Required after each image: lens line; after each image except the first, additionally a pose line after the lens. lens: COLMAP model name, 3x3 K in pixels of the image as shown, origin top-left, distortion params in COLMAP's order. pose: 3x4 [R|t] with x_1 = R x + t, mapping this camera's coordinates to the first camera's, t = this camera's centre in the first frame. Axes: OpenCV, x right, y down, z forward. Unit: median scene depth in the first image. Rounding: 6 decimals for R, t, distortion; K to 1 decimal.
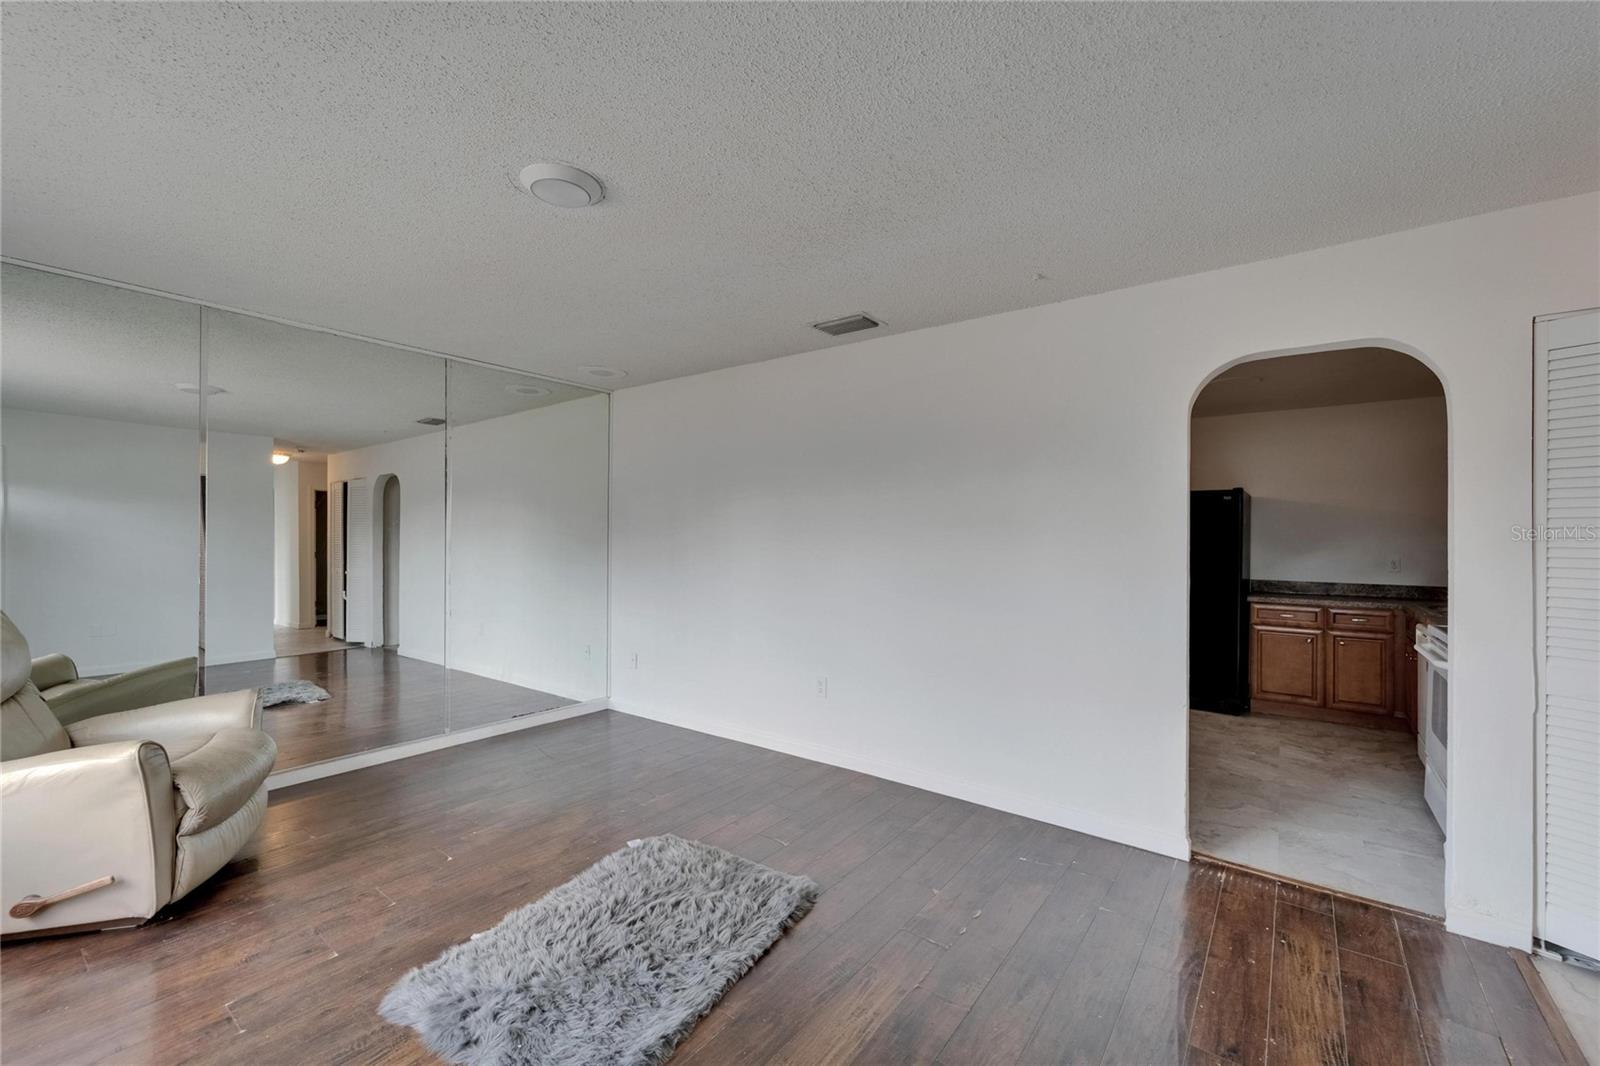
lens RADIAL K [[653.0, 0, 810.5], [0, 653.0, 531.3], [0, 0, 1]] dist [0.000164, -0.000022]
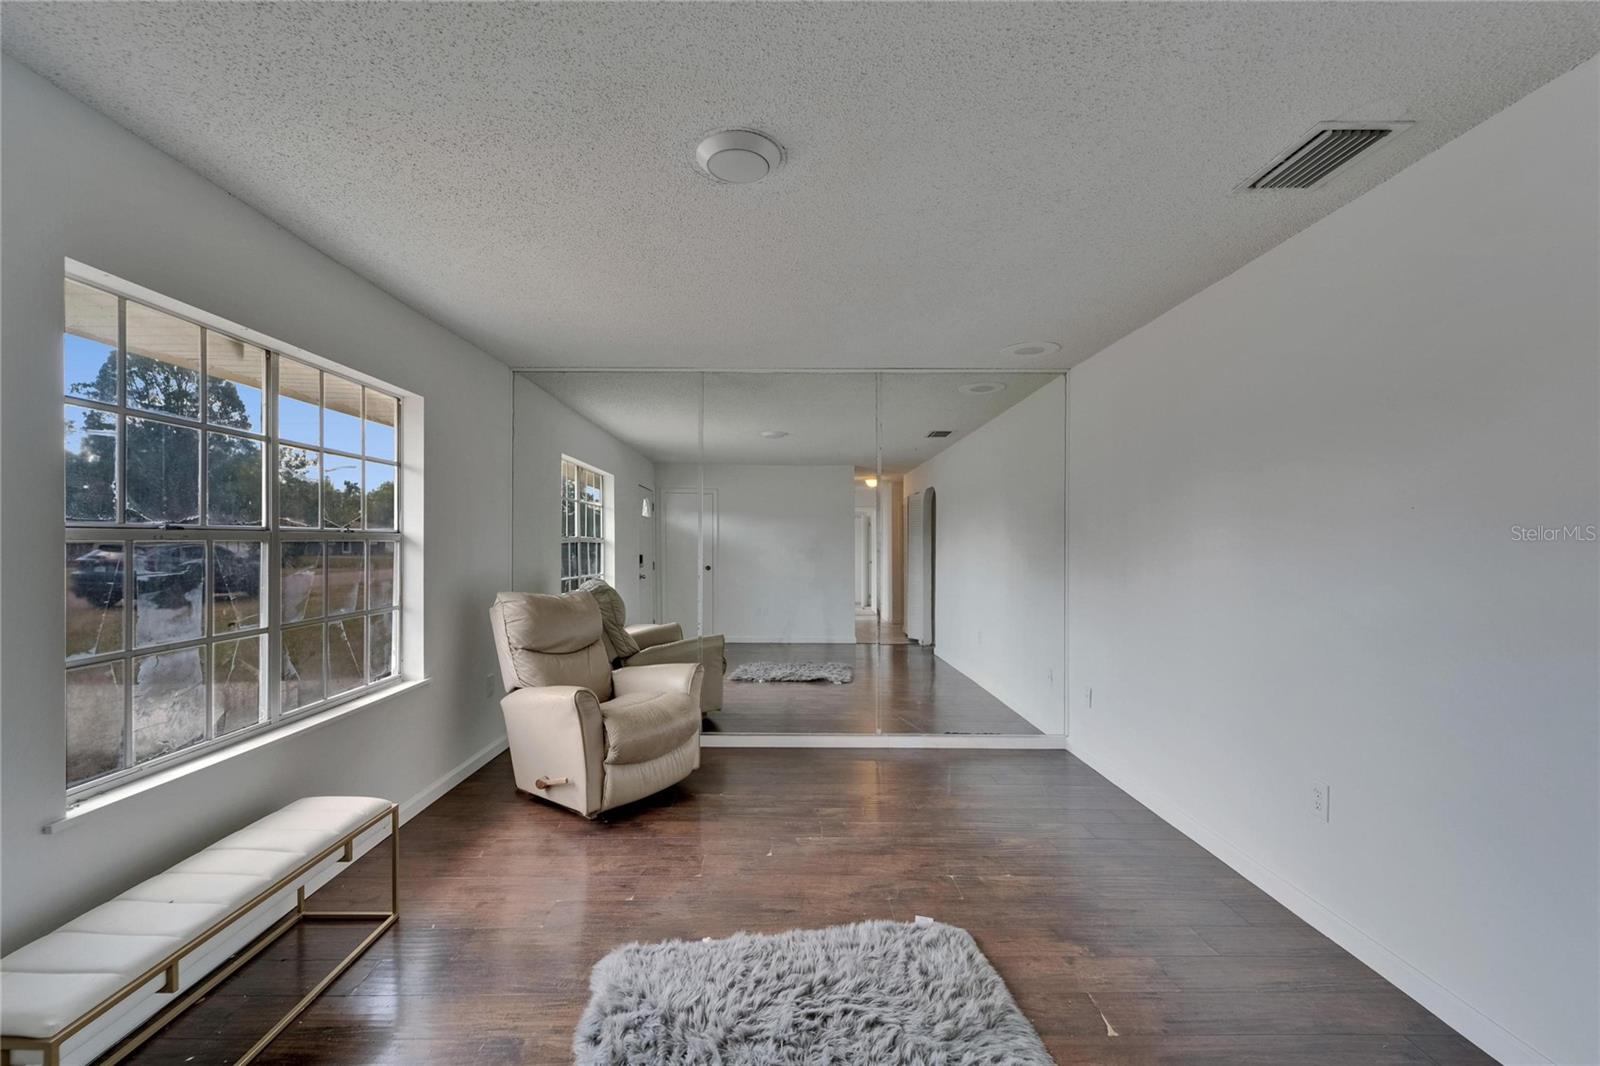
lens RADIAL K [[662.9, 0, 796.7], [0, 662.9, 538.5], [0, 0, 1]] dist [0.000255, -0.000214]
pose [[0.590640, -0.010148, -0.806871, 0.342311], [0.010194, 0.999935, -0.005114, 0.004865], [0.806871, -0.005204, 0.590705, 0.433019]]
